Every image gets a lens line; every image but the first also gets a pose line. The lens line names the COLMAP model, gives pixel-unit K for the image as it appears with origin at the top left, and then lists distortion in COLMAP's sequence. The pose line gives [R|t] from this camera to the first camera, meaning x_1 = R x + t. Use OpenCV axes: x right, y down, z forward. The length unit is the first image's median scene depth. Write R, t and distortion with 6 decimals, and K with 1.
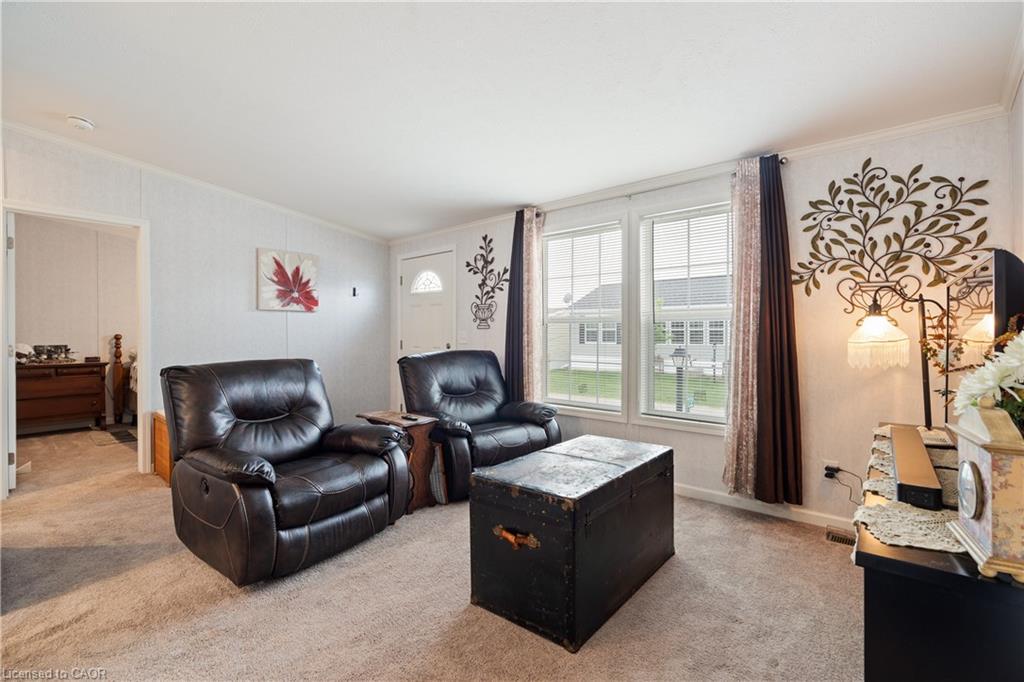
lens RADIAL K [[470.3, 0, 516.5], [0, 470.3, 337.0], [0, 0, 1]] dist [-0.013025, 0.005651]
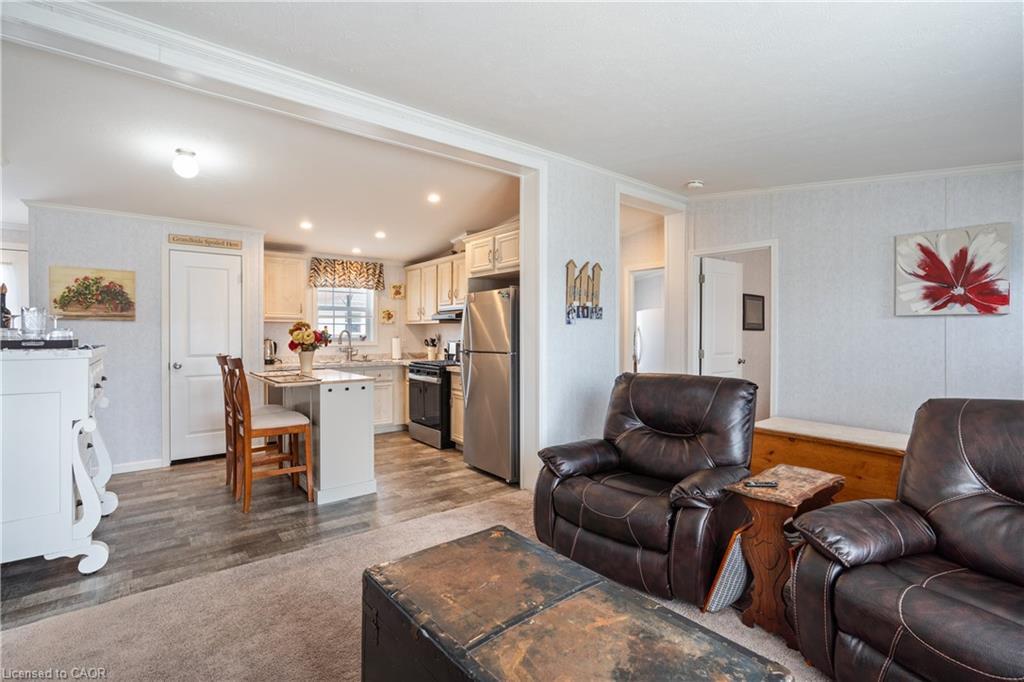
lens RADIAL K [[470.3, 0, 516.5], [0, 470.3, 337.0], [0, 0, 1]] dist [-0.013025, 0.005651]
pose [[-0.190039, 0.009912, -0.981726, 0.331081], [-0.008317, 0.999897, 0.011706, -0.028293], [0.981741, 0.010390, -0.189937, 0.540664]]
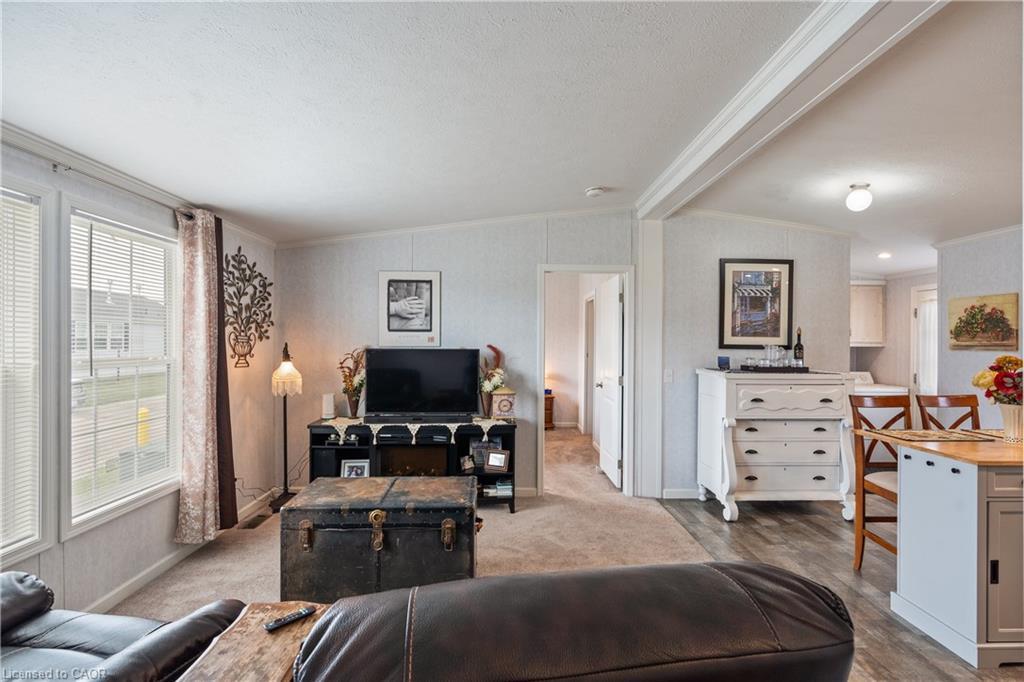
lens RADIAL K [[462.1, 0, 512.0], [0, 462.1, 341.0], [0, 0, 1]] dist [-0.023831, 0.007508]
pose [[-0.660907, -0.002104, 0.750465, -0.480409], [0.000026, 0.999996, 0.002826, -0.063441], [-0.750468, 0.001887, -0.660904, 0.778221]]
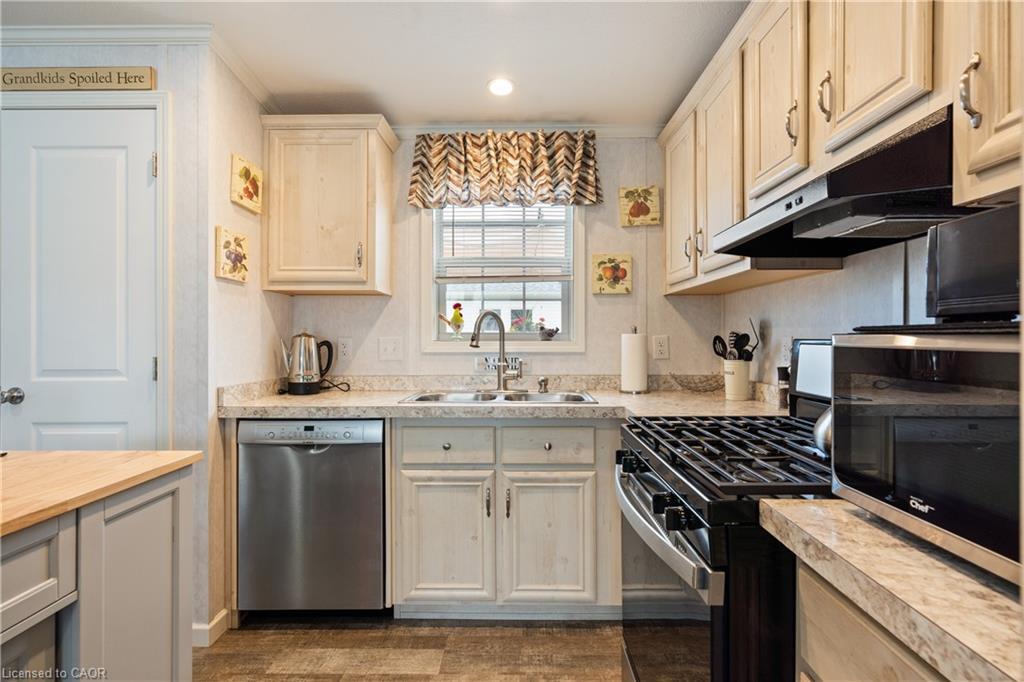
lens RADIAL K [[498.0, 0, 515.4], [0, 498.0, 335.9], [0, 0, 1]] dist [-0.007869, 0.007109]
pose [[-0.765823, -0.000460, -0.643051, -0.577480], [-0.002059, 0.999996, 0.001736, -0.002102], [0.643048, 0.002653, -0.765821, 0.236810]]
